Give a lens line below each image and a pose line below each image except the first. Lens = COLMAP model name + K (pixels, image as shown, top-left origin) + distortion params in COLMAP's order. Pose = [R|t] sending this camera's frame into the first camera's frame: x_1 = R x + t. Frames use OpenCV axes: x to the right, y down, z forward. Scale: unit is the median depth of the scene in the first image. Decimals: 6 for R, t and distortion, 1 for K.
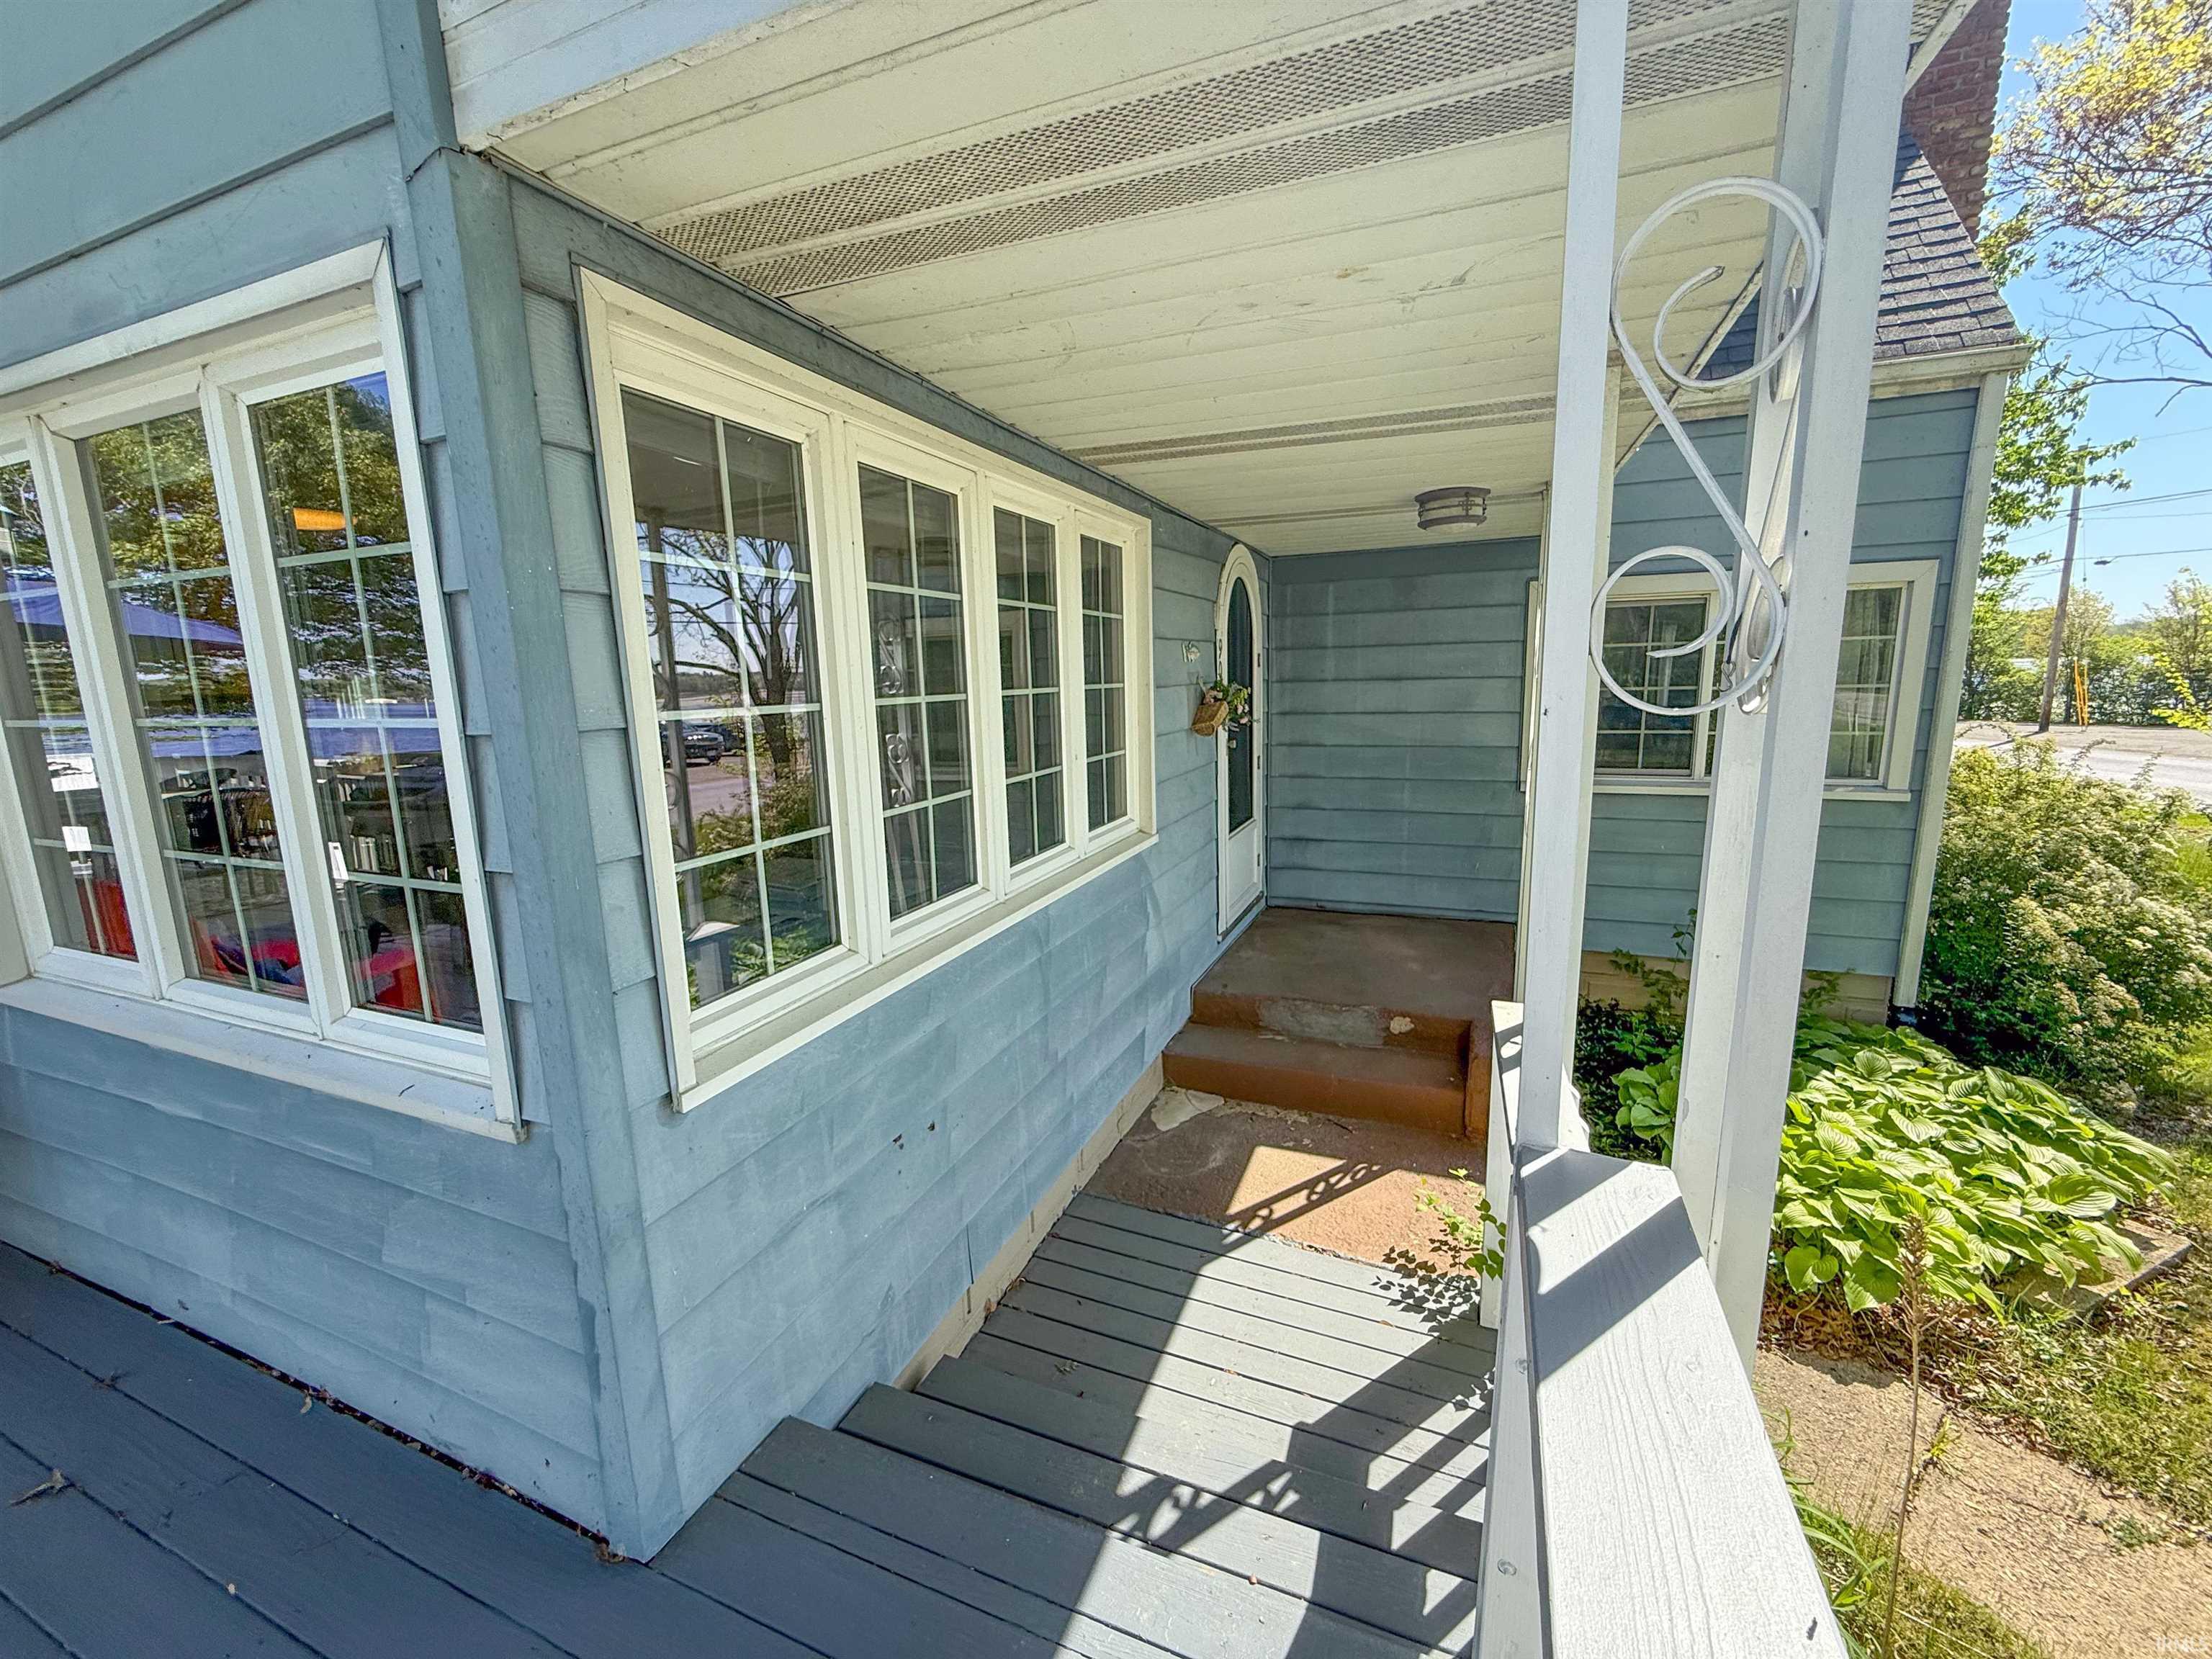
lens RADIAL K [[884.4, 0, 1106.0], [0, 884.4, 829.5], [0, 0, 1]] dist [0.000354, 0.000216]
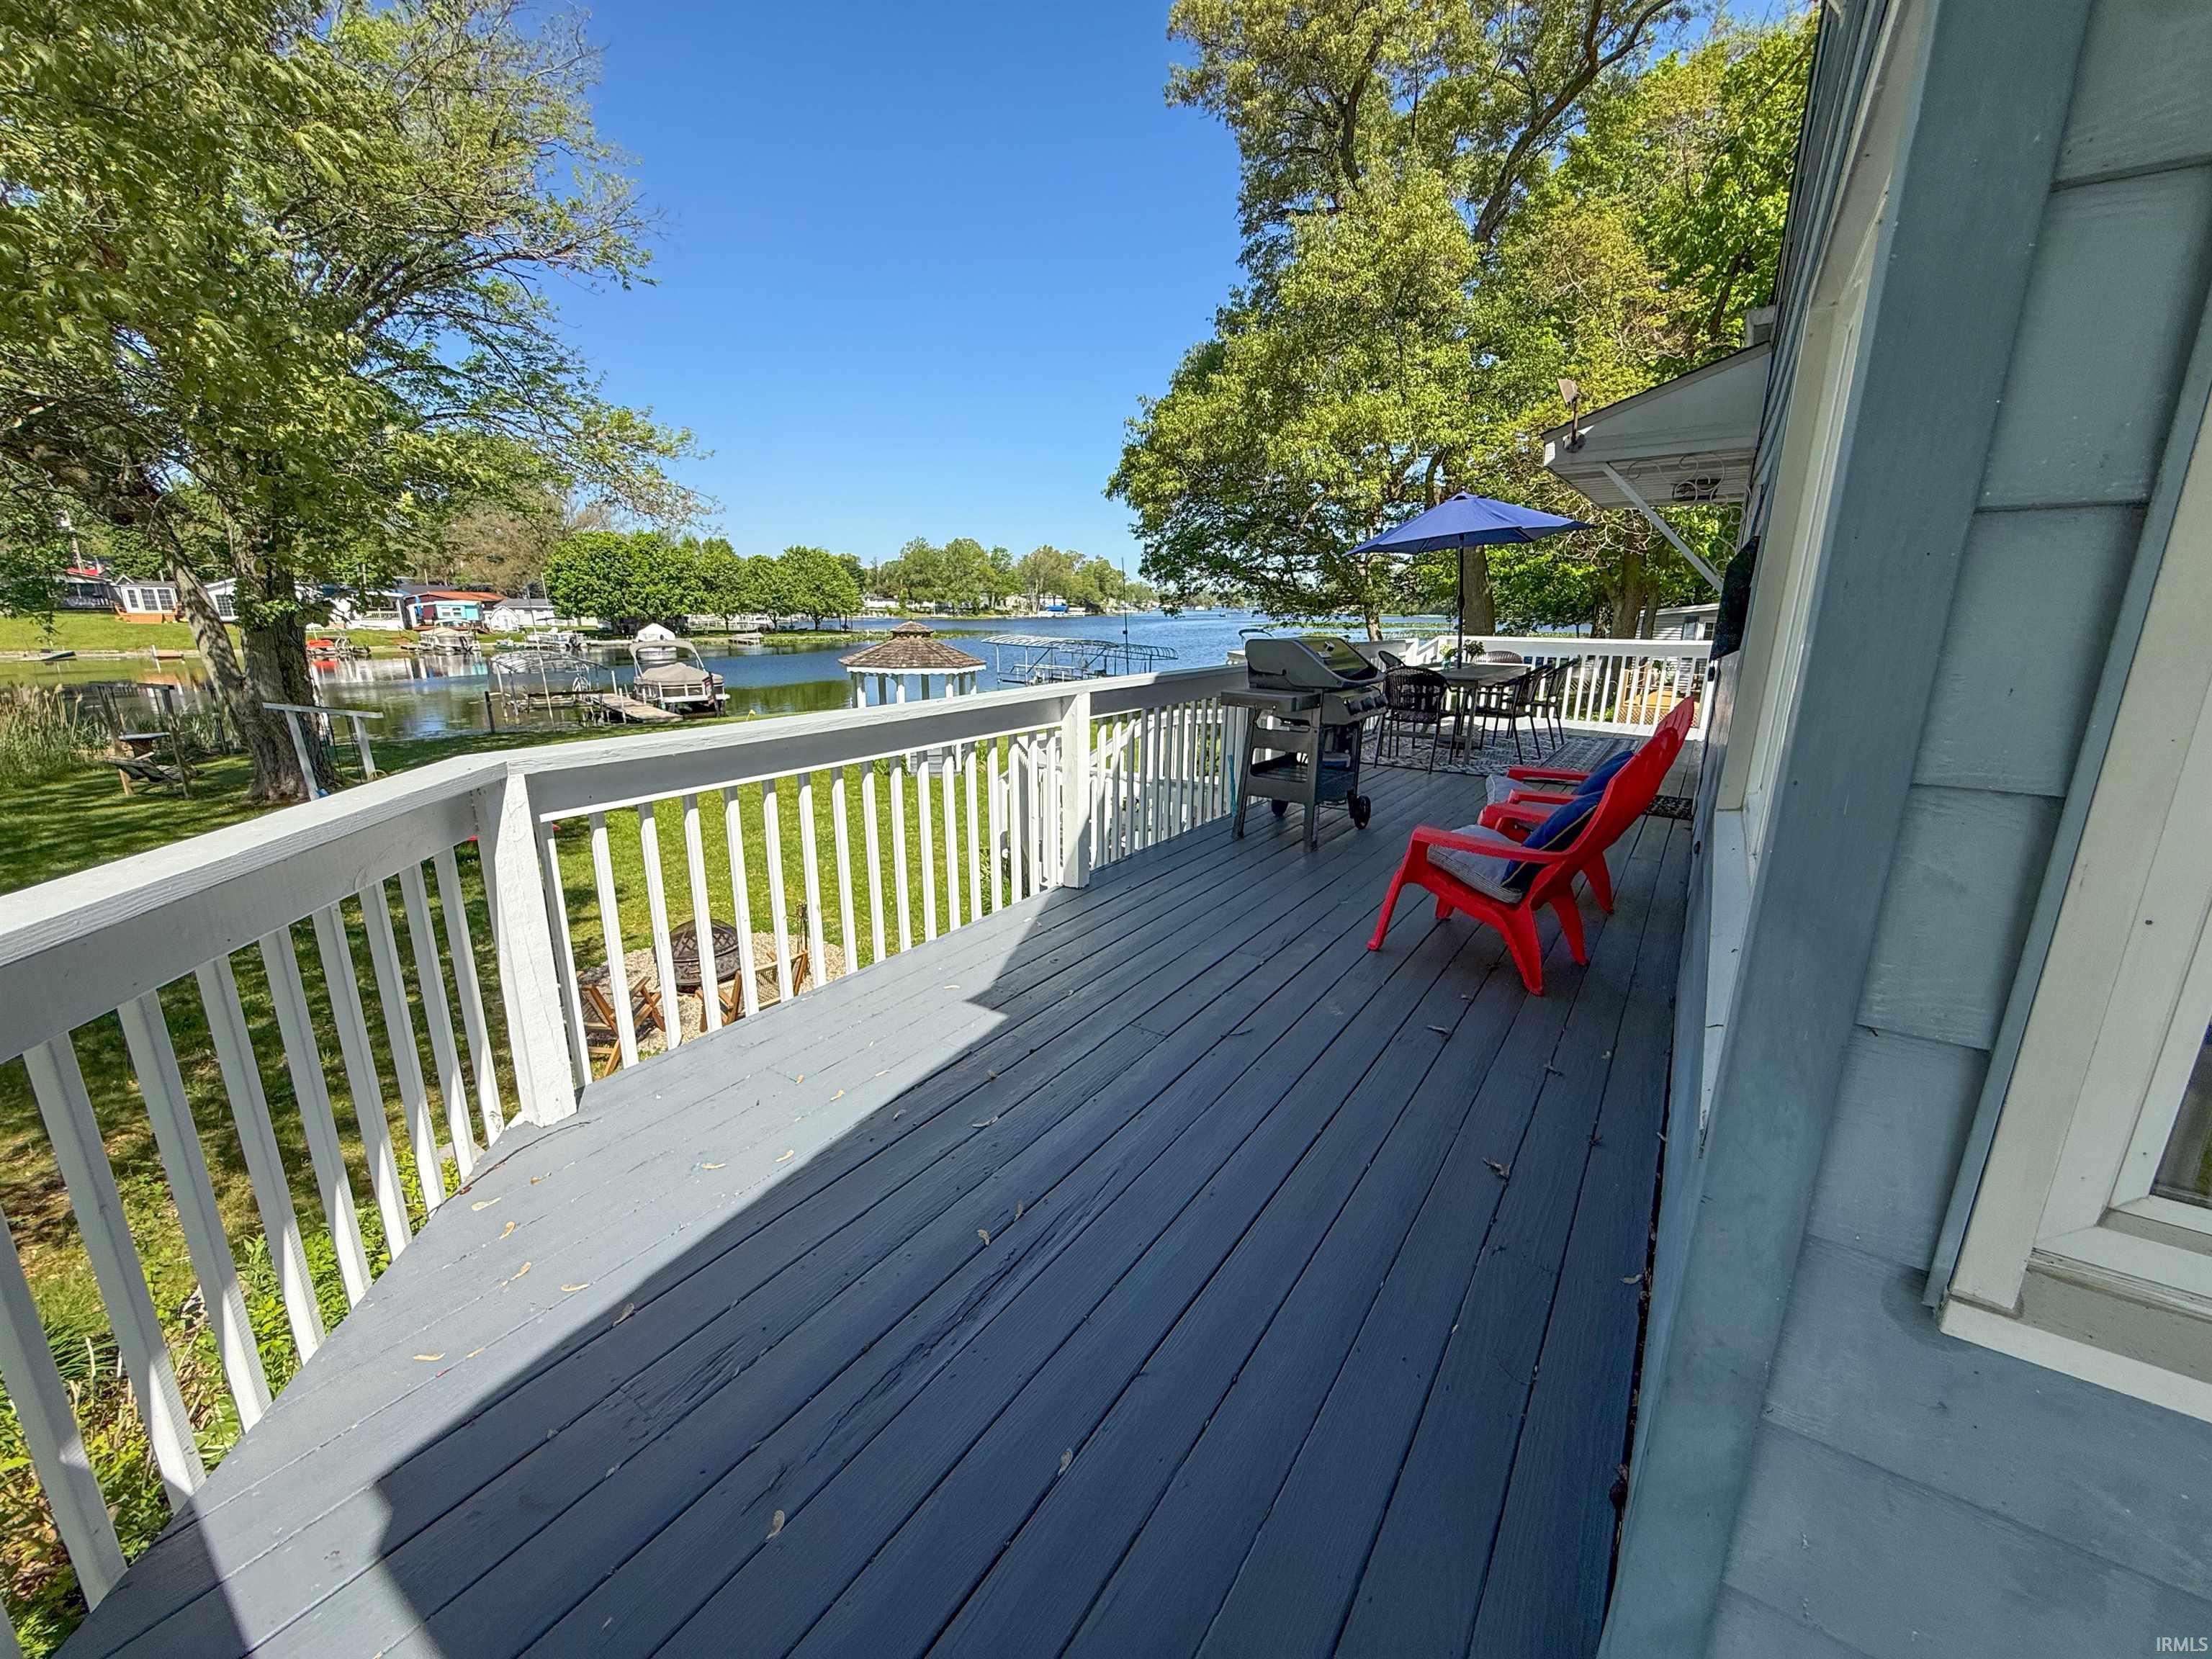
lens RADIAL K [[884.4, 0, 1106.0], [0, 884.4, 829.5], [0, 0, 1]] dist [0.000354, 0.000216]
pose [[-0.205908, 0.259924, -0.943420, 0.006736], [-0.167059, 0.940589, 0.295606, -0.006817], [0.964206, 0.218475, -0.150252, 0.565059]]
